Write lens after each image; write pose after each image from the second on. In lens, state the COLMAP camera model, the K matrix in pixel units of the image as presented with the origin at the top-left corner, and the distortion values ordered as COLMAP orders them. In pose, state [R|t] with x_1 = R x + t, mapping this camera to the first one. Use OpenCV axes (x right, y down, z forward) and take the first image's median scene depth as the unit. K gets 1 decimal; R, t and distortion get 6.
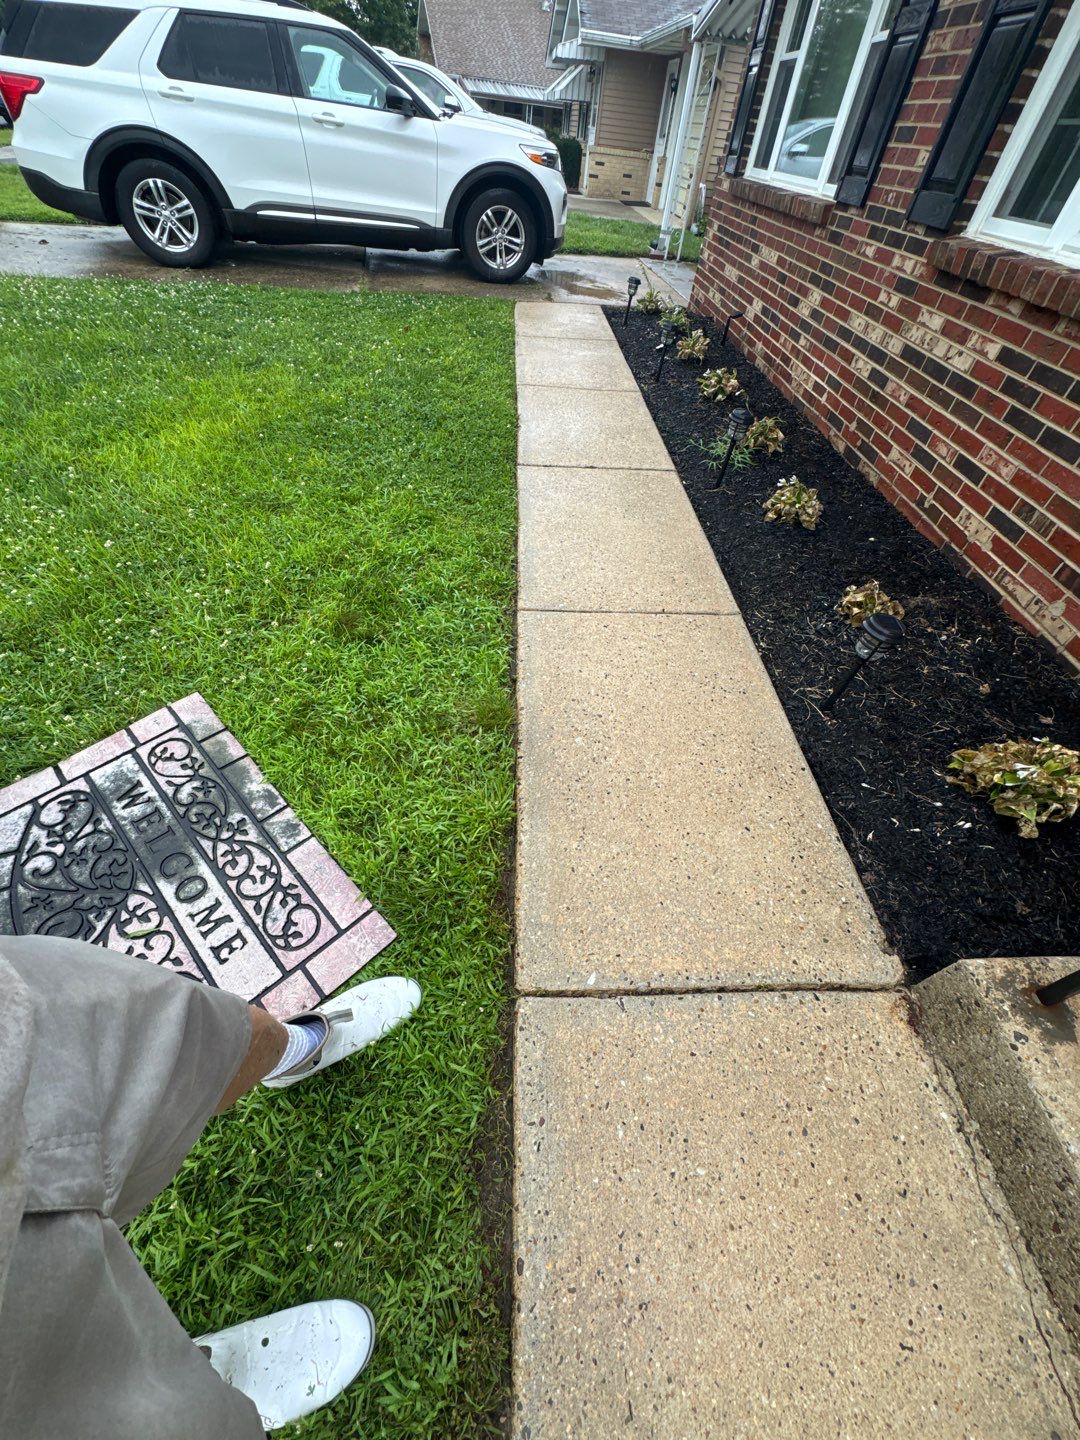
lens RADIAL K [[573.5, 0, 537.7], [0, 573.5, 715.2], [0, 0, 1]] dist [-0.003688, 0.000798]
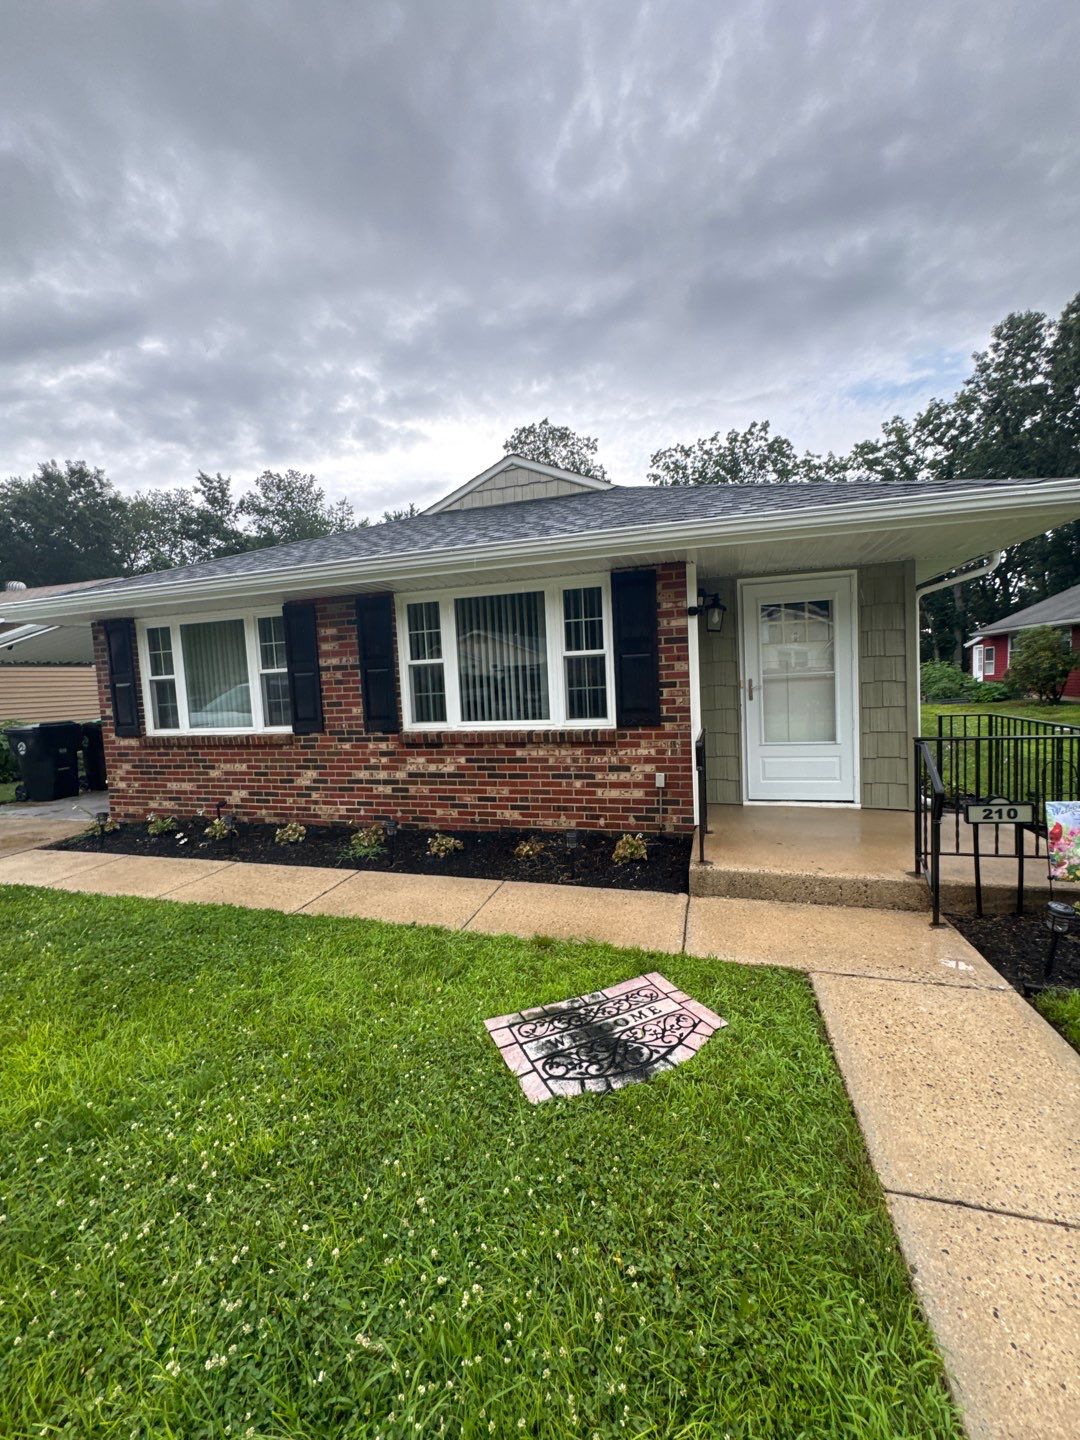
lens RADIAL K [[573.5, 0, 542.1], [0, 573.5, 716.2], [0, 0, 1]] dist [-0.003688, 0.000798]
pose [[0.323453, -0.165798, 0.931606, -1.906829], [0.733023, 0.666492, -0.135890, -0.269782], [-0.598377, 0.726842, 0.337113, -0.221736]]
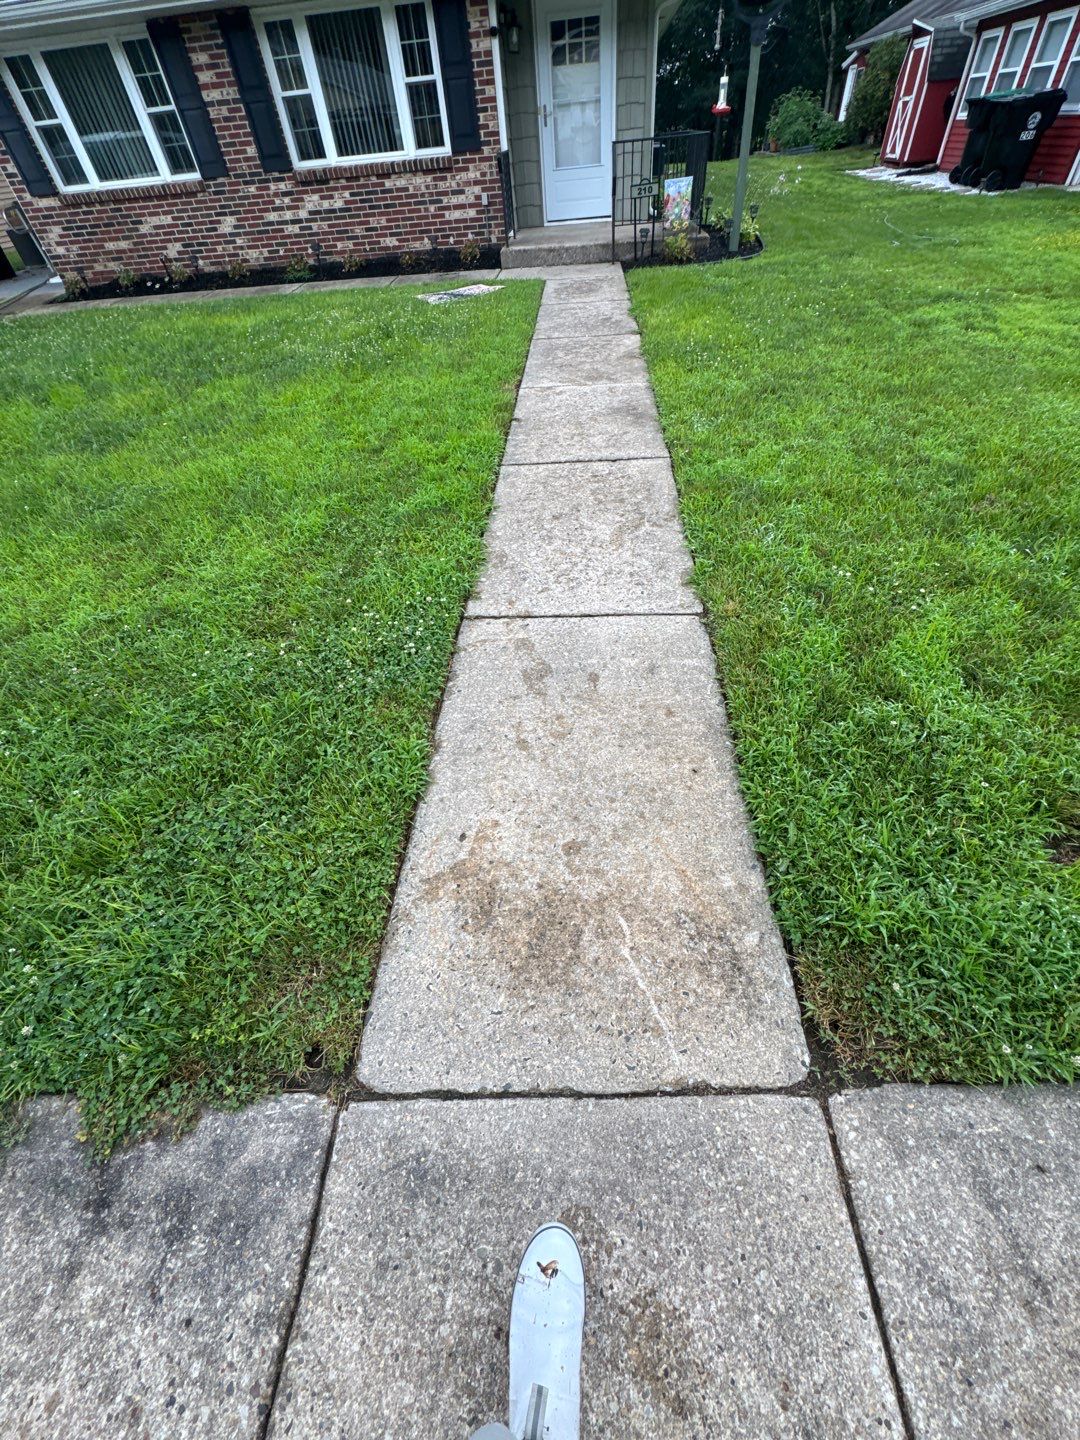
lens RADIAL K [[573.5, 0, 542.4], [0, 573.5, 718.4], [0, 0, 1]] dist [-0.003688, 0.000798]
pose [[0.103328, -0.777543, 0.620282, -5.211323], [0.772524, 0.455550, 0.442358, 0.248678], [-0.626522, 0.433475, 0.647742, -0.834846]]
